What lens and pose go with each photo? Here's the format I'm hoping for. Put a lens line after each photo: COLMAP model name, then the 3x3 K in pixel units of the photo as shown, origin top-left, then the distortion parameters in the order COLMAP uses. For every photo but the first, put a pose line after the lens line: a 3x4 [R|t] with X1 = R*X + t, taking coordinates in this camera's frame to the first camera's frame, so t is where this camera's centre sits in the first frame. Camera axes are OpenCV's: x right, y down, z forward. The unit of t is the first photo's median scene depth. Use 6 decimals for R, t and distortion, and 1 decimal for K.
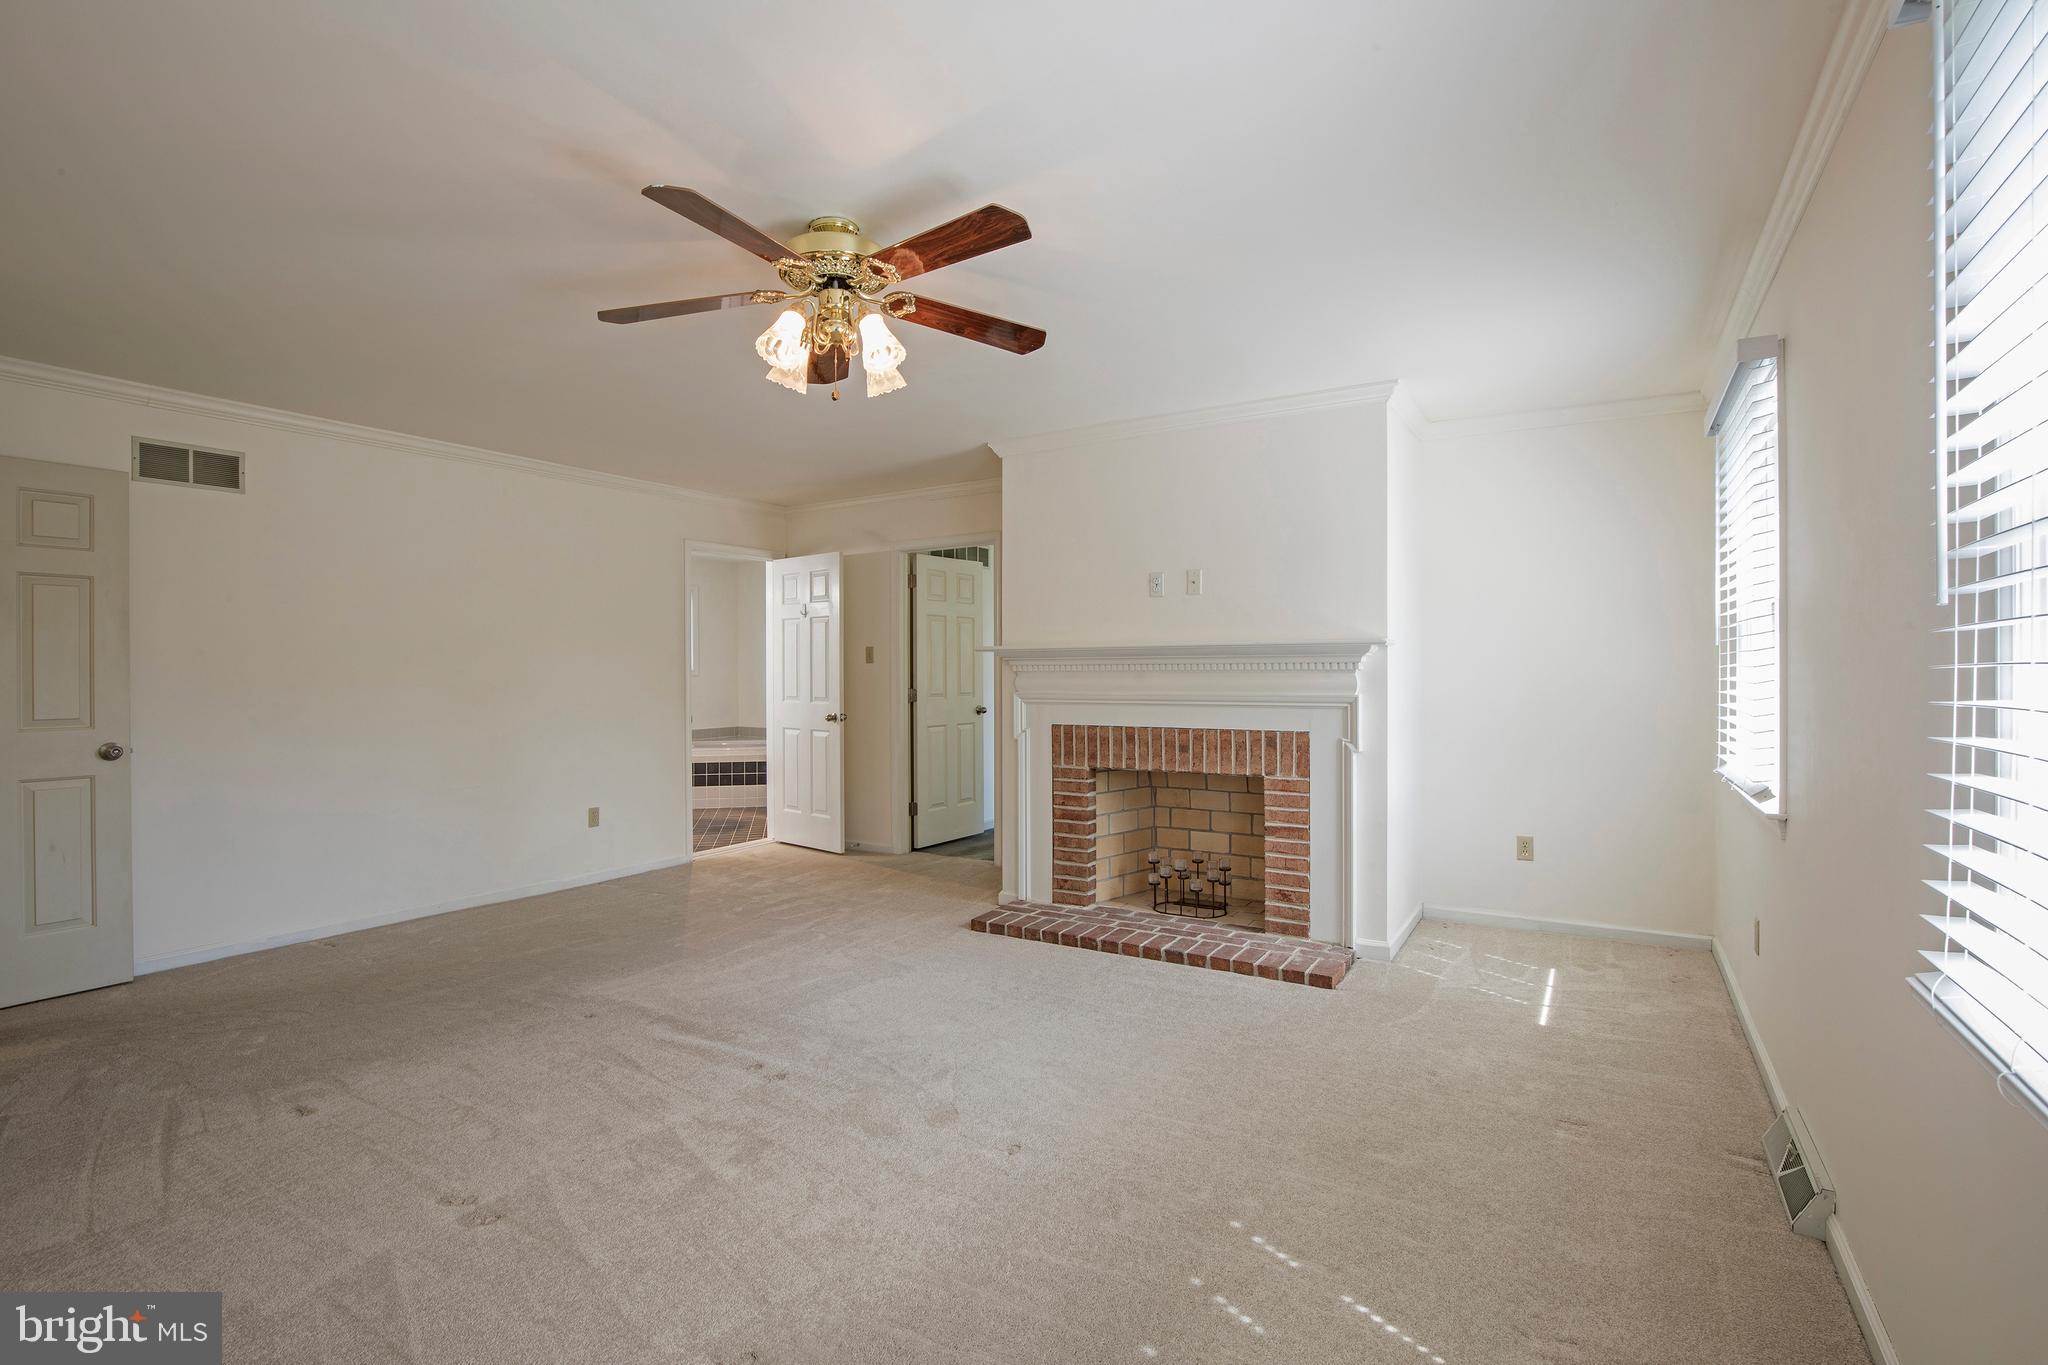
lens RADIAL K [[942.1, 0, 1033.9], [0, 942.1, 673.2], [0, 0, 1]] dist [-0.030929, 0.007294]
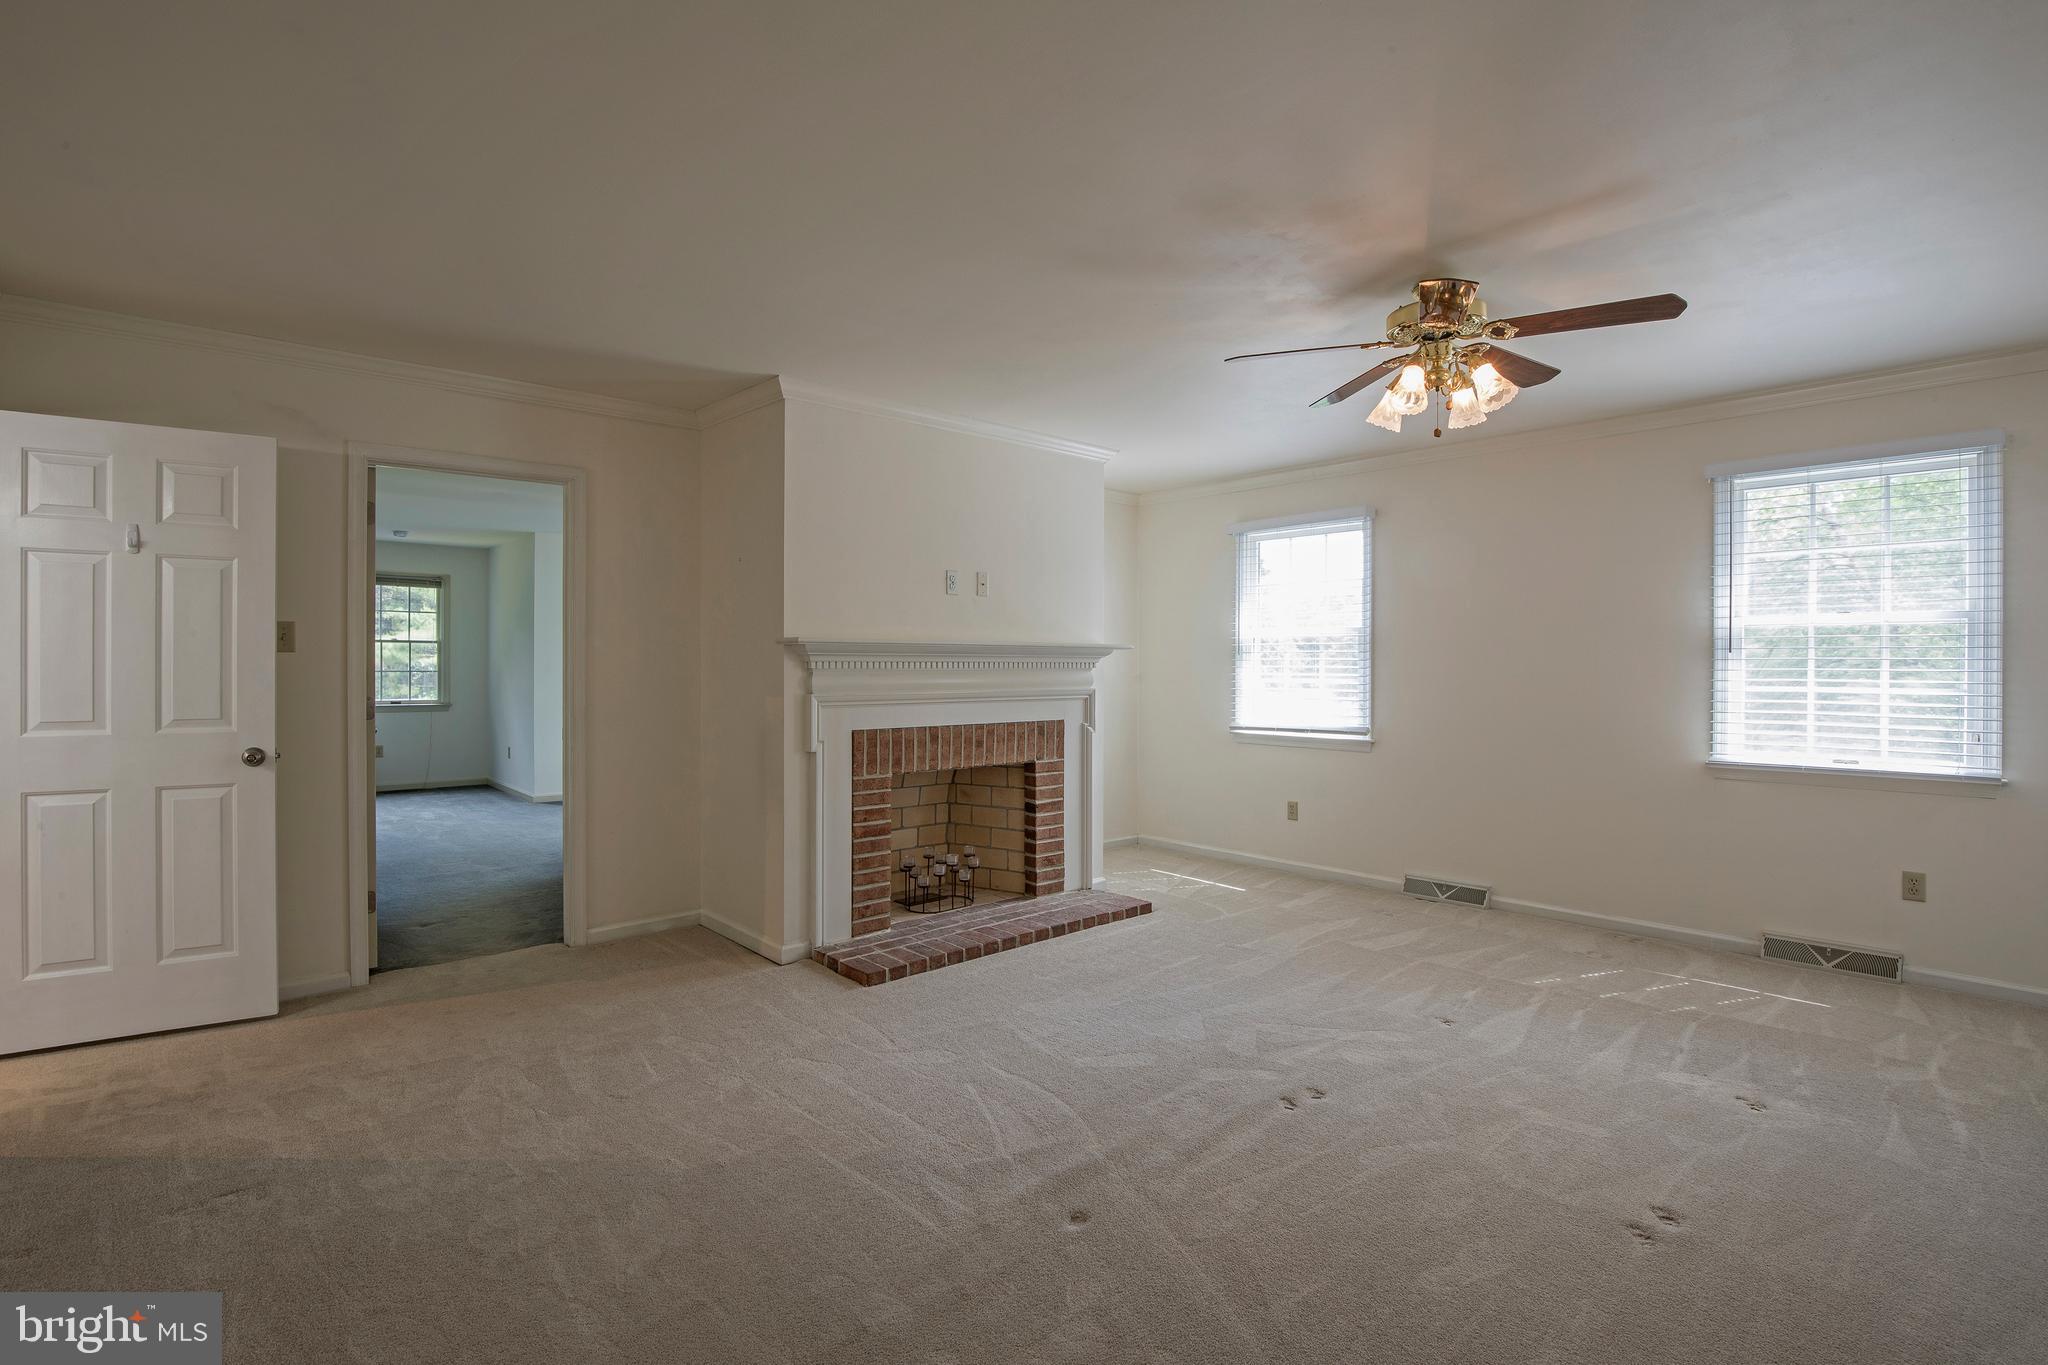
lens RADIAL K [[942.1, 0, 1034.9], [0, 942.1, 672.5], [0, 0, 1]] dist [-0.030929, 0.007294]
pose [[0.292183, 0.000684, 0.956362, -0.793400], [0.000764, 0.999999, -0.000949, 0.002554], [-0.956362, 0.001008, 0.292183, 0.619039]]
